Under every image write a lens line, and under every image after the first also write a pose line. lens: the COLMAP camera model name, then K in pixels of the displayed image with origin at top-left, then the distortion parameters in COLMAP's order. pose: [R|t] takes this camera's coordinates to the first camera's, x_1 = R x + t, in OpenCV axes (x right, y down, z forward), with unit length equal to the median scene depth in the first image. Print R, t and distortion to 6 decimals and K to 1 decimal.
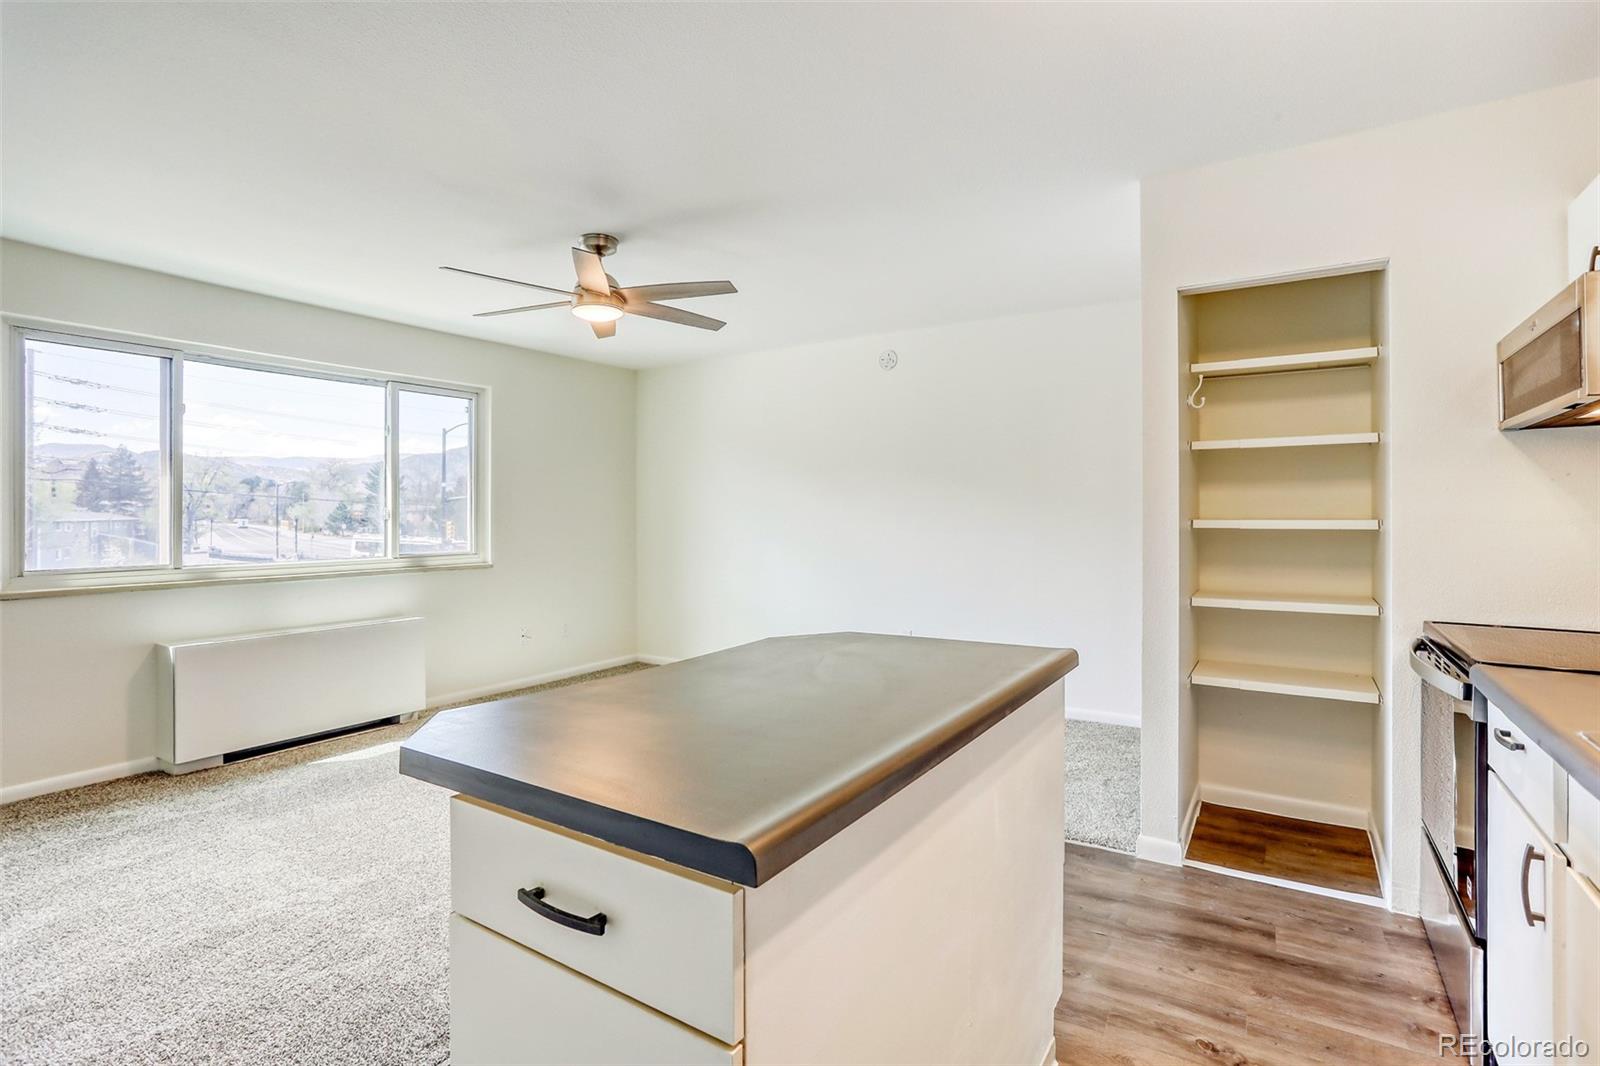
lens RADIAL K [[773.8, 0, 798.2], [0, 773.8, 510.1], [0, 0, 1]] dist [-0.044803, 0.024106]
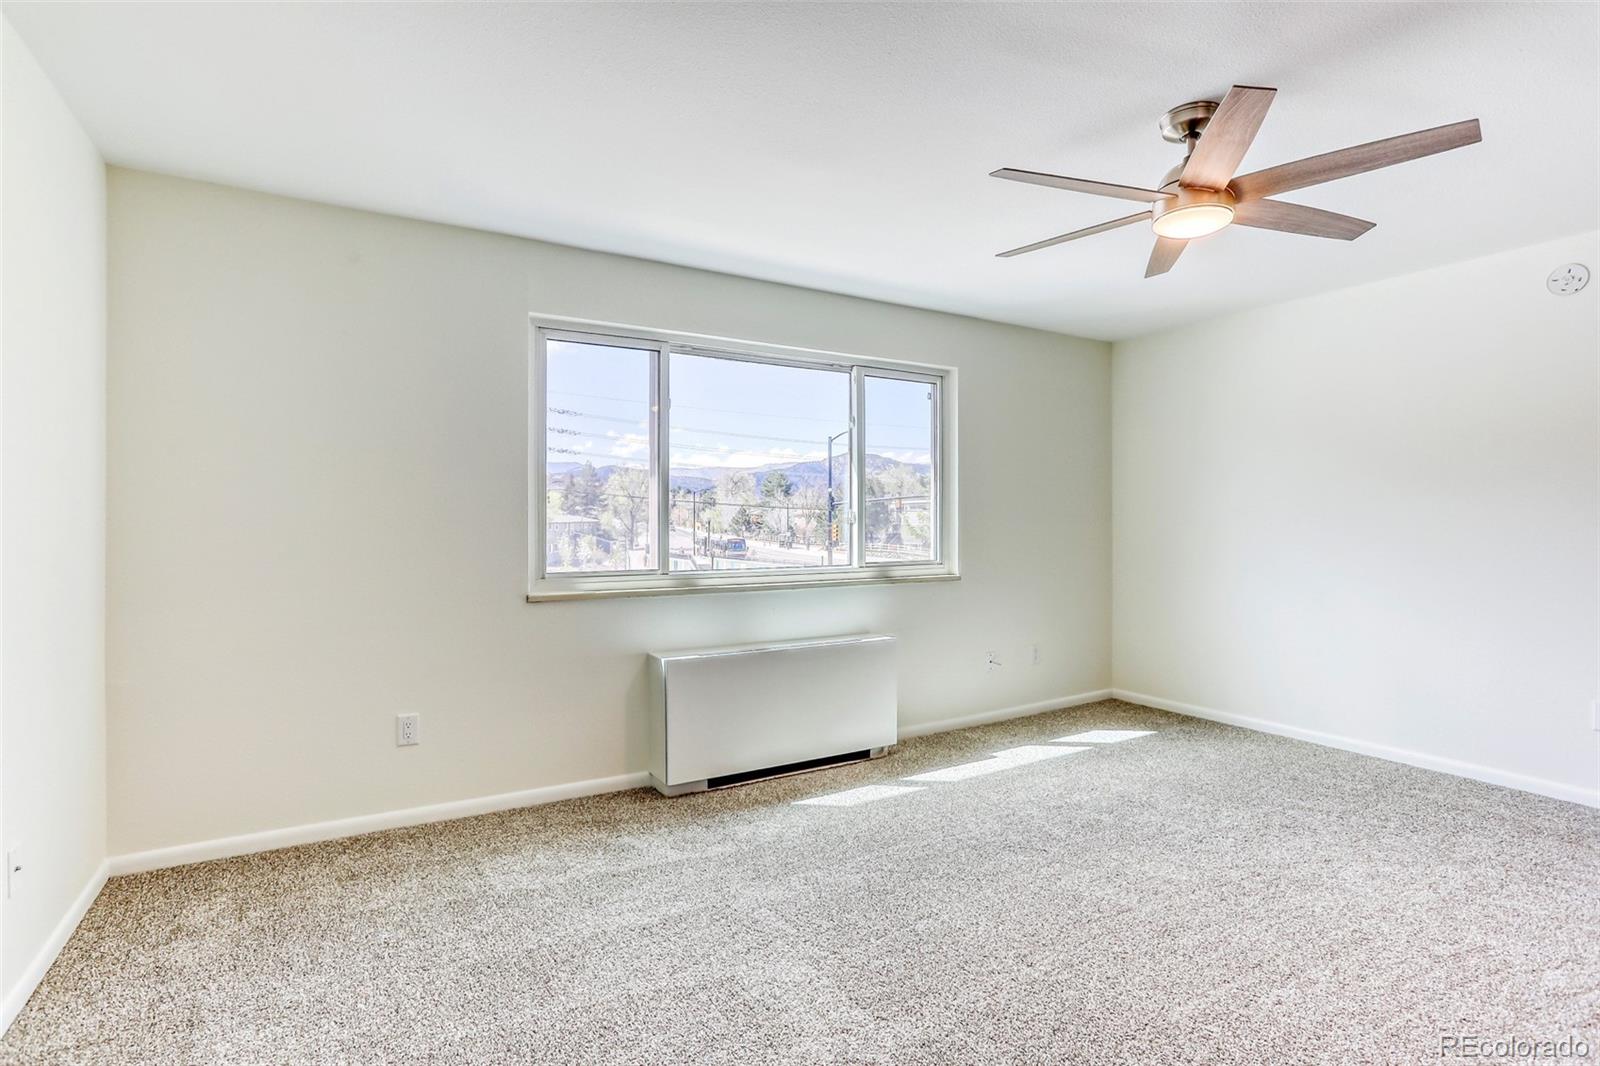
lens RADIAL K [[780.3, 0, 802.8], [0, 780.3, 521.0], [0, 0, 1]] dist [-0.052350, 0.025724]
pose [[0.896857, 0.004524, -0.442297, -0.301120], [-0.000603, 0.999959, 0.009006, 0.003020], [0.442320, -0.007810, 0.896823, 0.265480]]
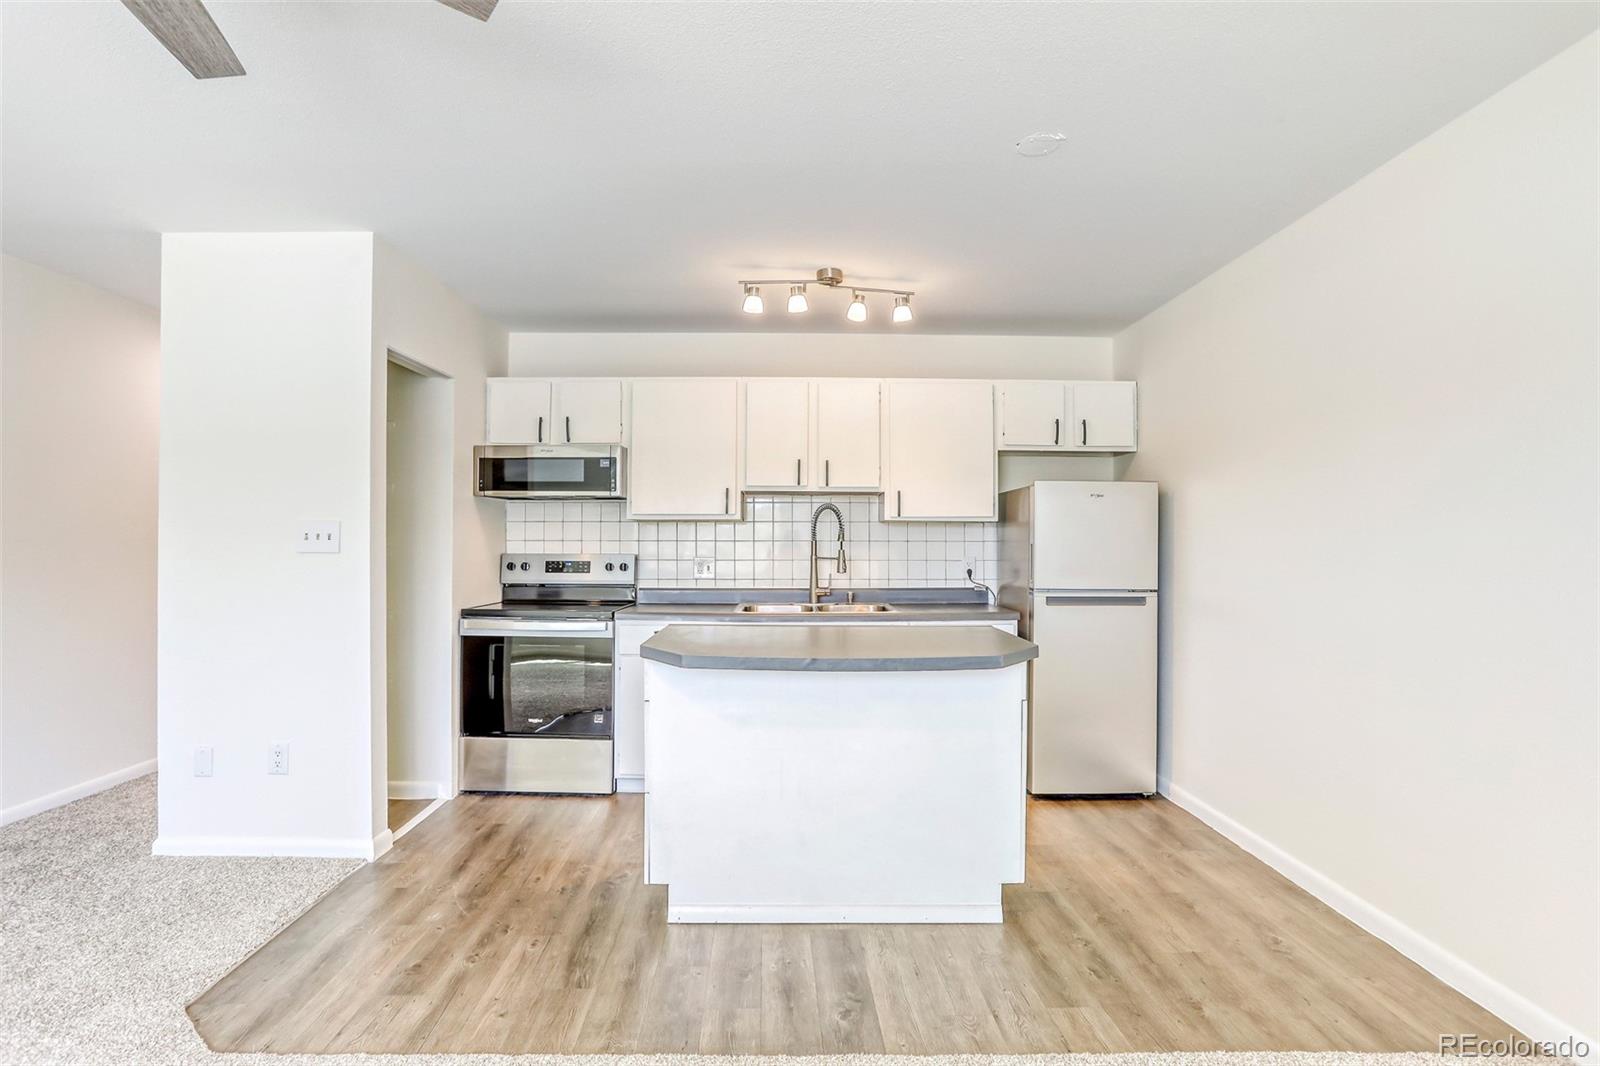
lens RADIAL K [[776.1, 0, 796.8], [0, 776.1, 532.4], [0, 0, 1]] dist [-0.053284, 0.028170]
pose [[-0.550739, 0.011083, 0.834604, -0.710240], [-0.009153, 0.999772, -0.019316, 0.005765], [-0.834628, -0.018278, -0.550511, 0.993079]]
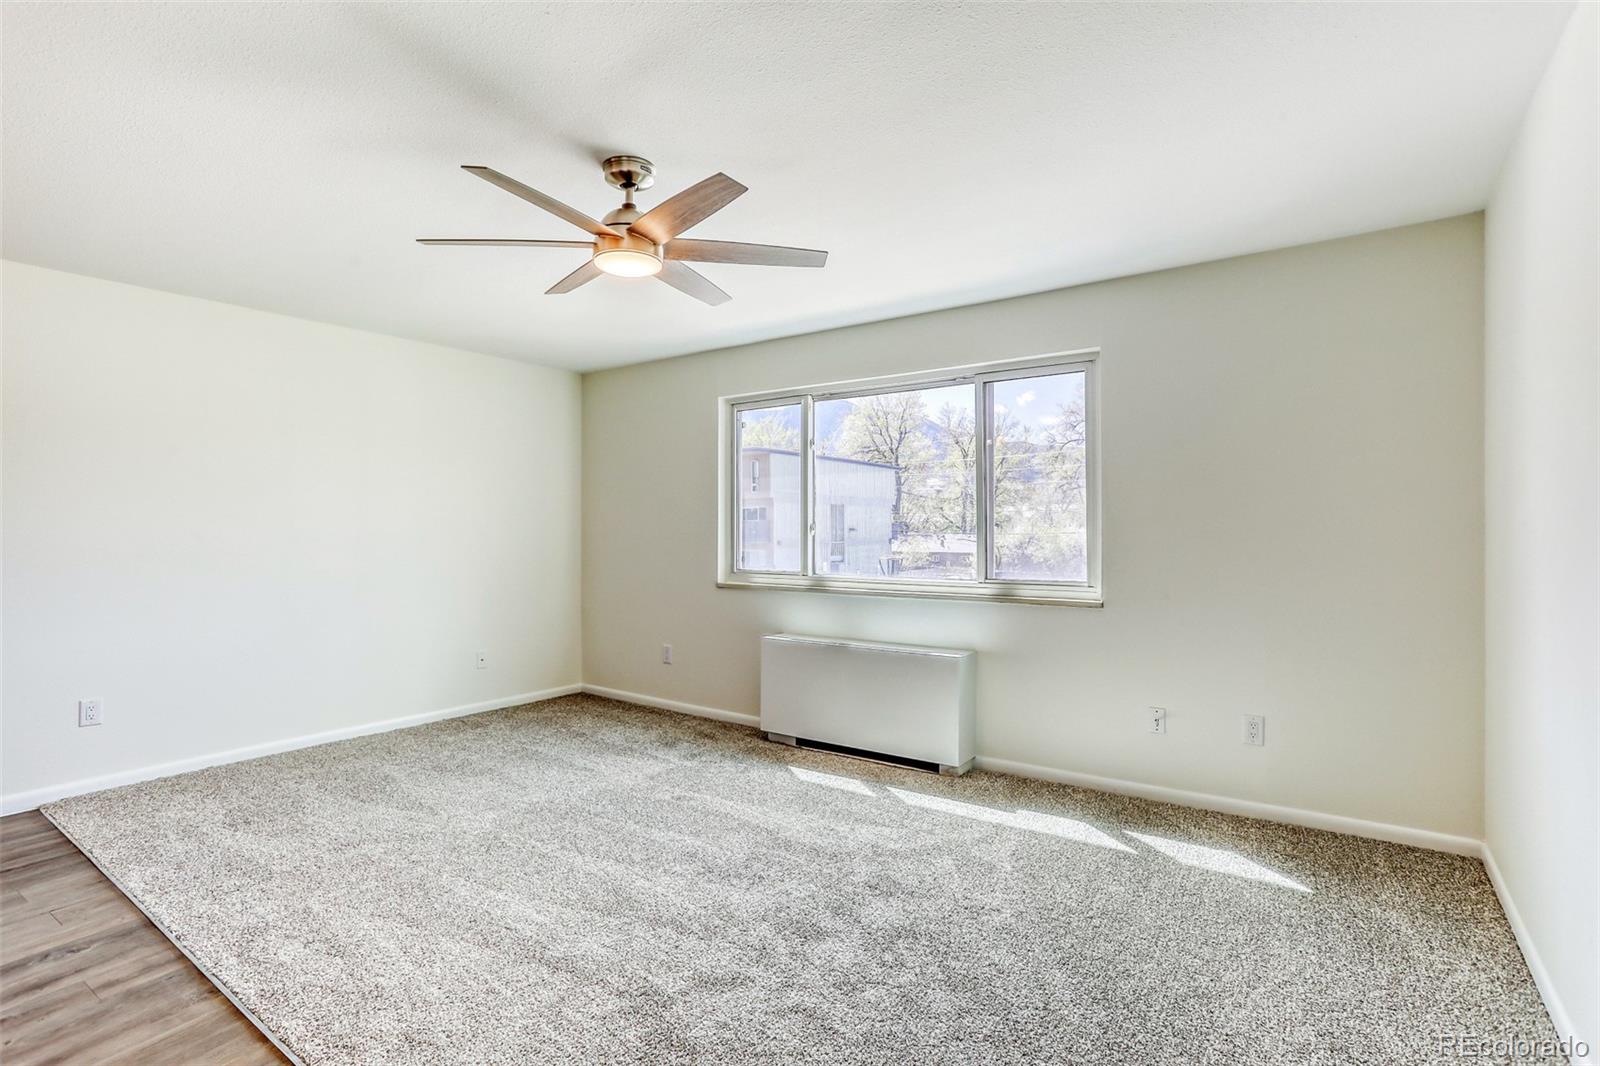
lens RADIAL K [[776.1, 0, 796.8], [0, 776.1, 532.4], [0, 0, 1]] dist [-0.053284, 0.028170]
pose [[-0.053407, 0.005367, -0.998558, 0.536013], [0.008730, 0.999950, 0.004908, 0.002366], [0.998535, -0.008455, -0.053451, 1.335644]]
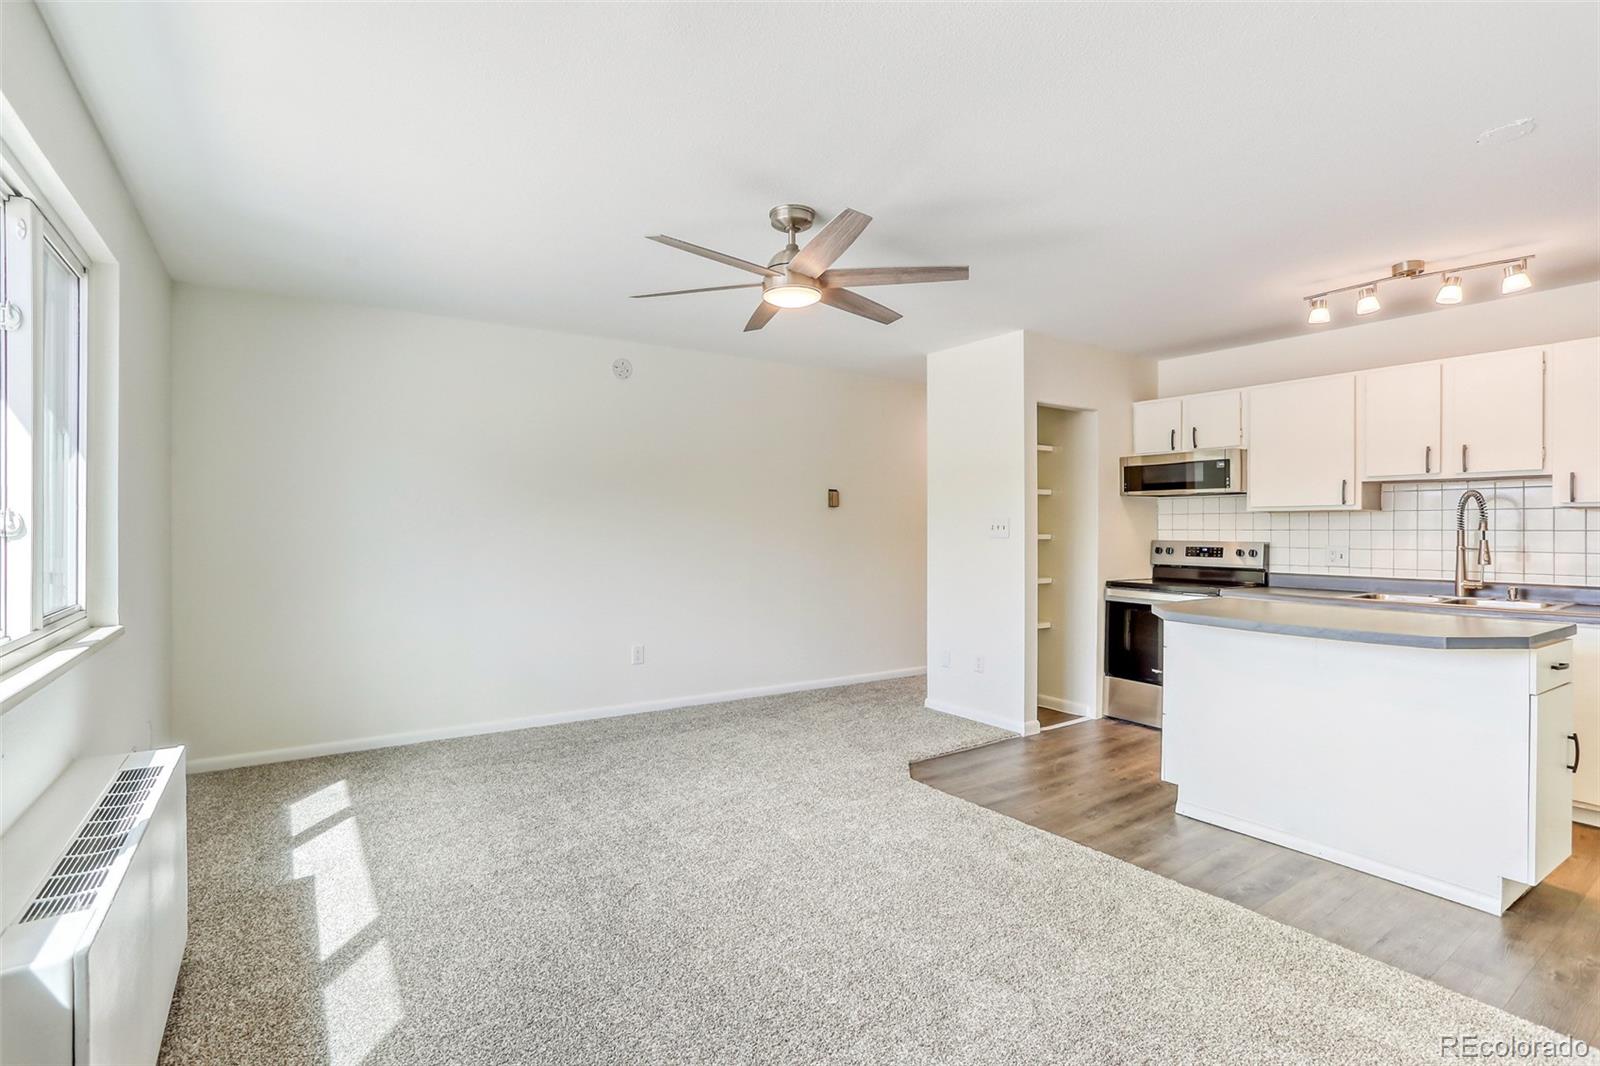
lens RADIAL K [[776.1, 0, 796.8], [0, 776.1, 532.4], [0, 0, 1]] dist [-0.053284, 0.028170]
pose [[0.389273, -0.001134, 0.921122, -1.179256], [-0.012354, 0.999903, 0.006451, 0.002747], [-0.921040, -0.013891, 0.389221, 0.729517]]
